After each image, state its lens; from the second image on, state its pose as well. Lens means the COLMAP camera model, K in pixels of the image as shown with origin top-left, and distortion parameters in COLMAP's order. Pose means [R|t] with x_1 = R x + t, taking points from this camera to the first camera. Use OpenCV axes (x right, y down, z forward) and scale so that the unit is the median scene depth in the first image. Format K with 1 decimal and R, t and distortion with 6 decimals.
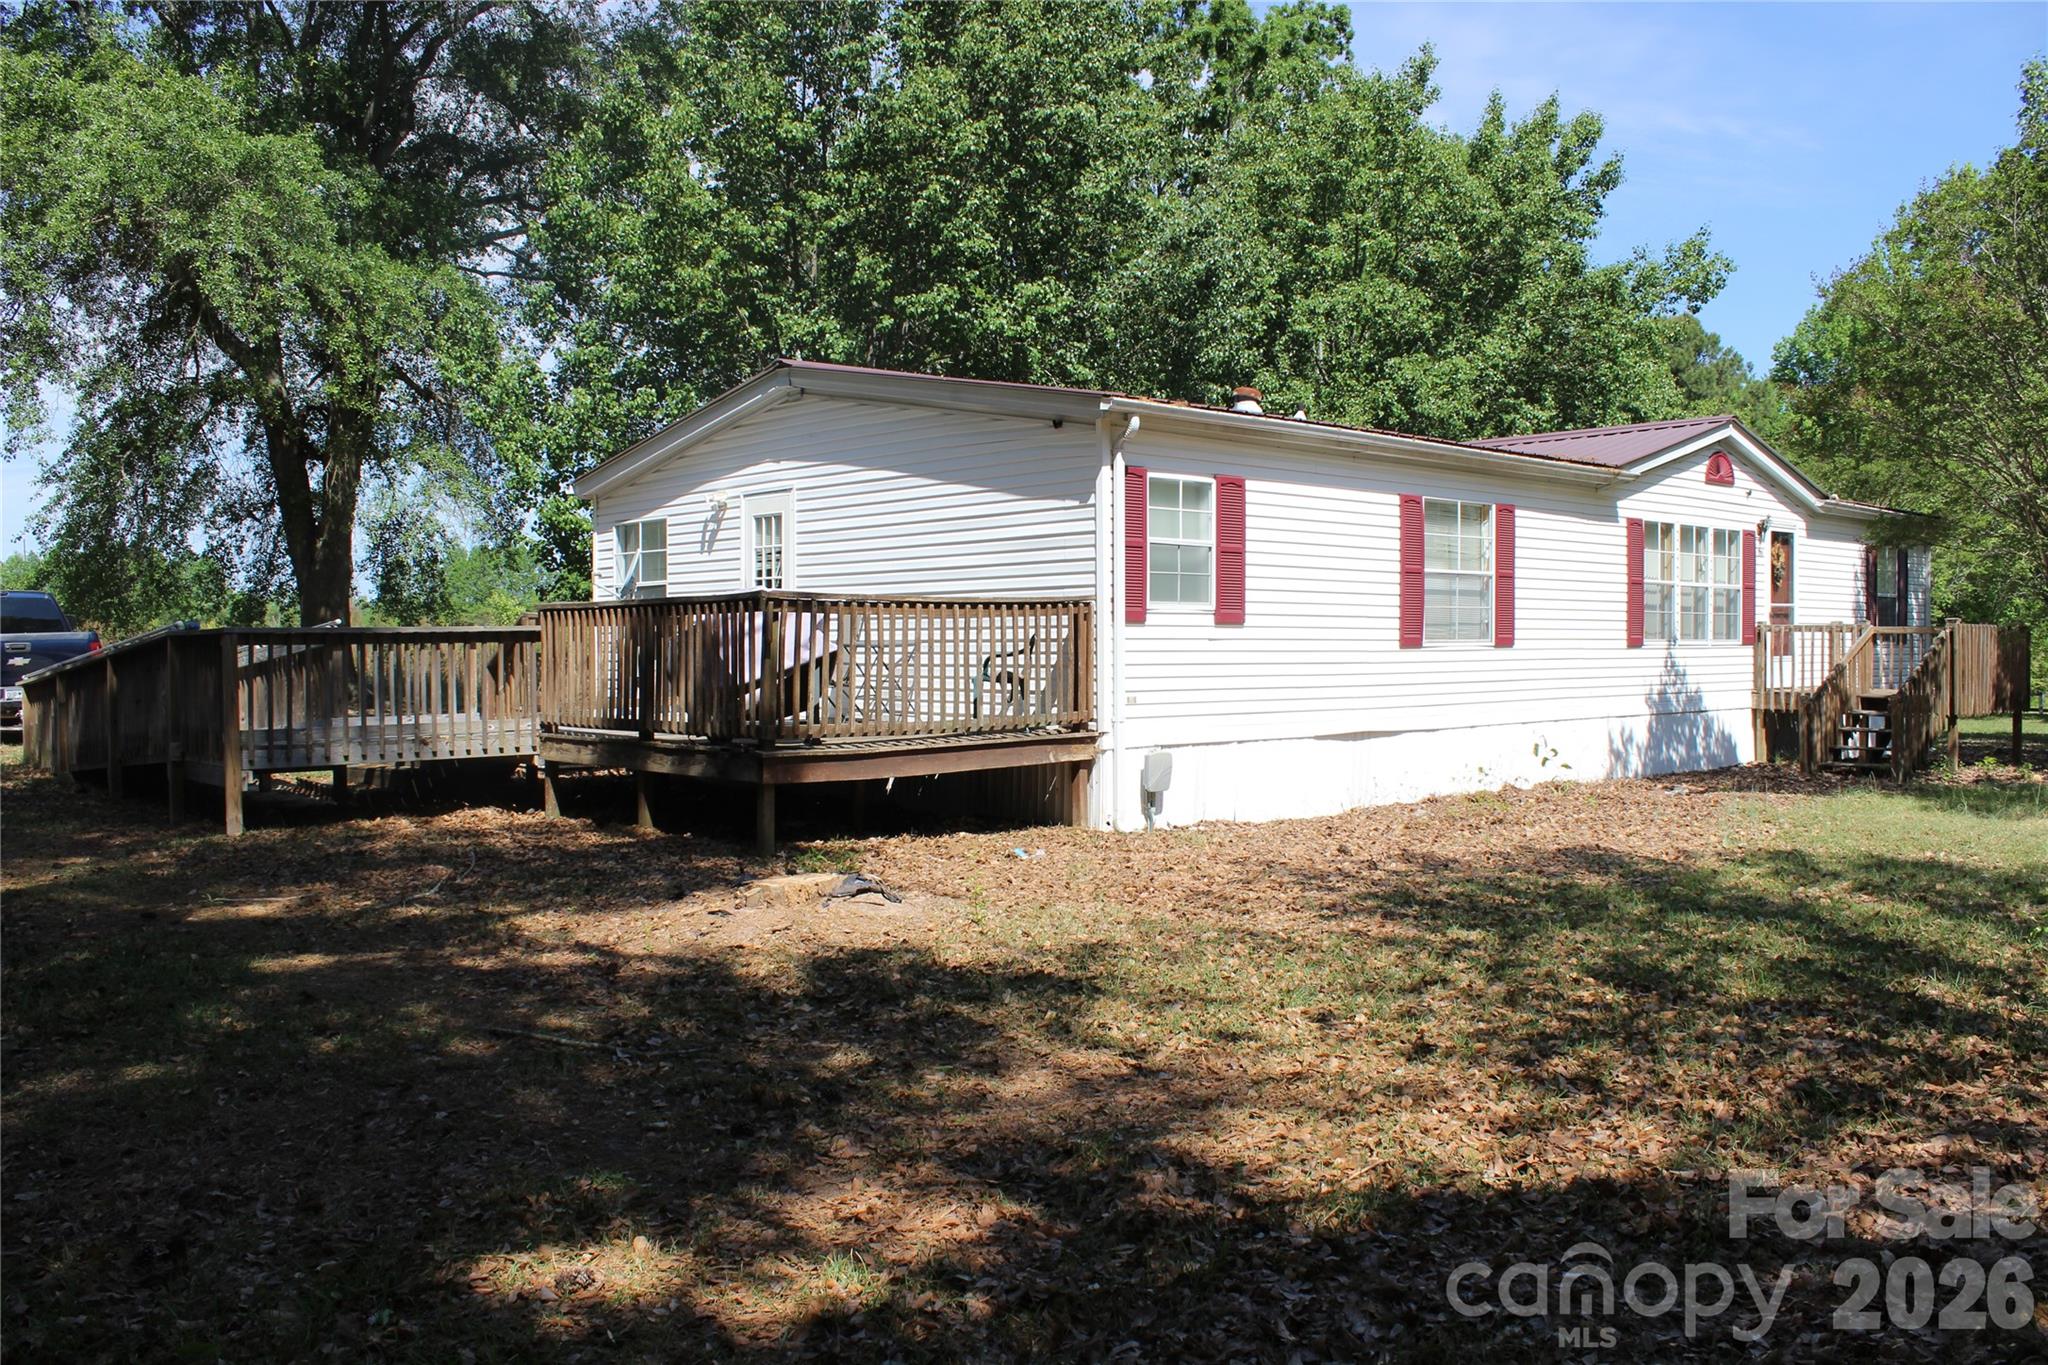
lens RADIAL K [[1727.2, 0, 1023.2], [0, 1727.2, 675.9], [0, 0, 1]] dist [-0.204181, 0.202950]
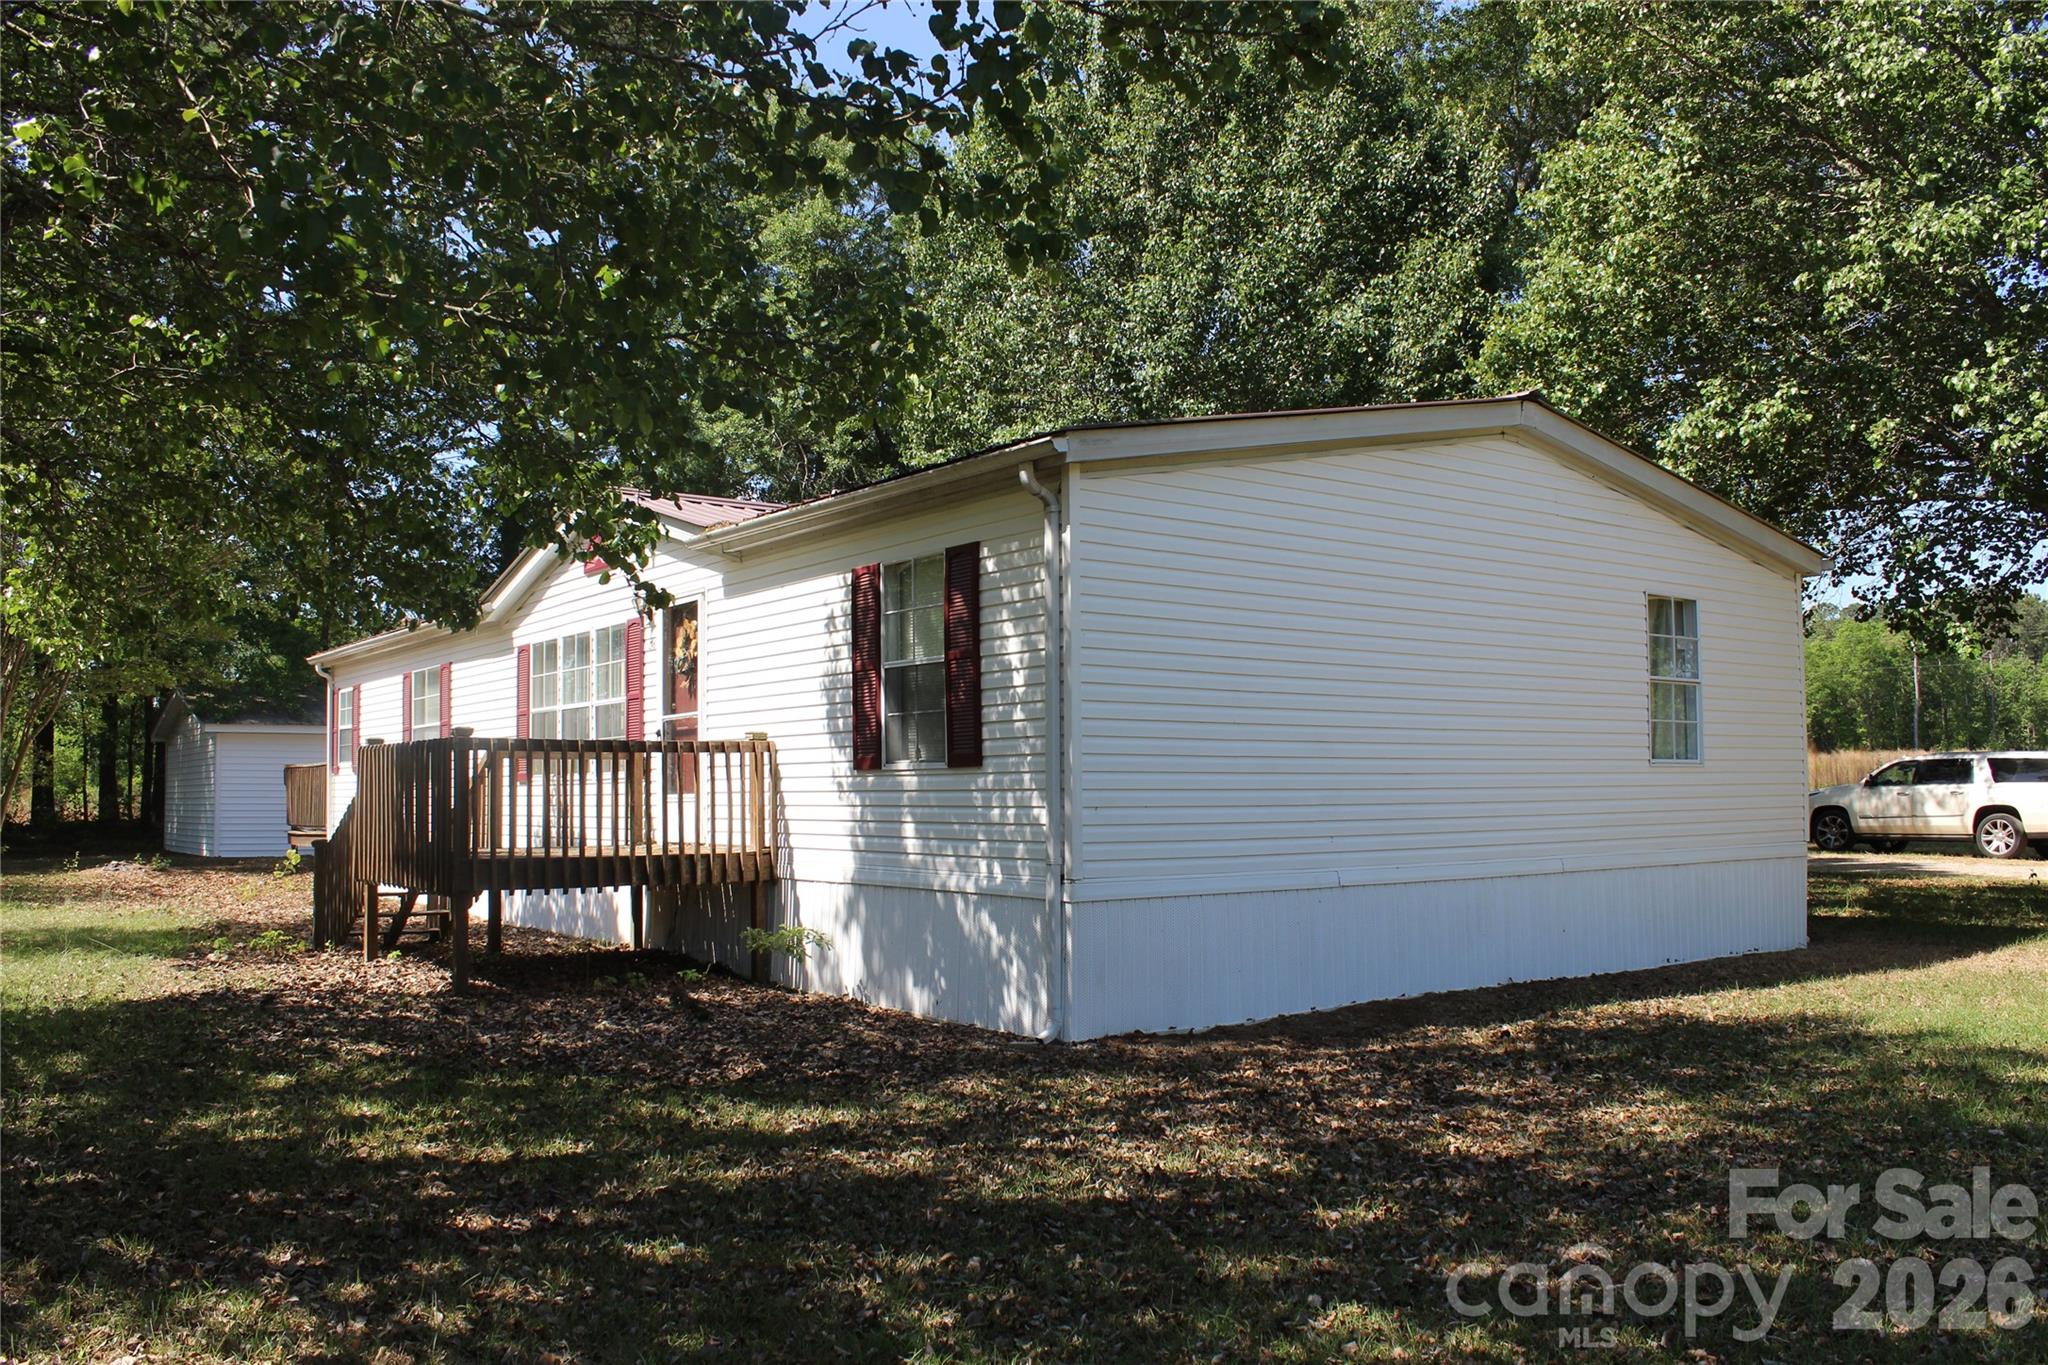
lens RADIAL K [[1684.1, 0, 1024.0], [0, 1684.1, 682.5], [0, 0, 1]] dist [-0.167099, 0.136974]
pose [[-0.091111, -0.053385, -0.994409, 1.260000], [0.000530, 0.998559, -0.053656, -0.022719], [0.995841, -0.005415, -0.090951, 1.363628]]
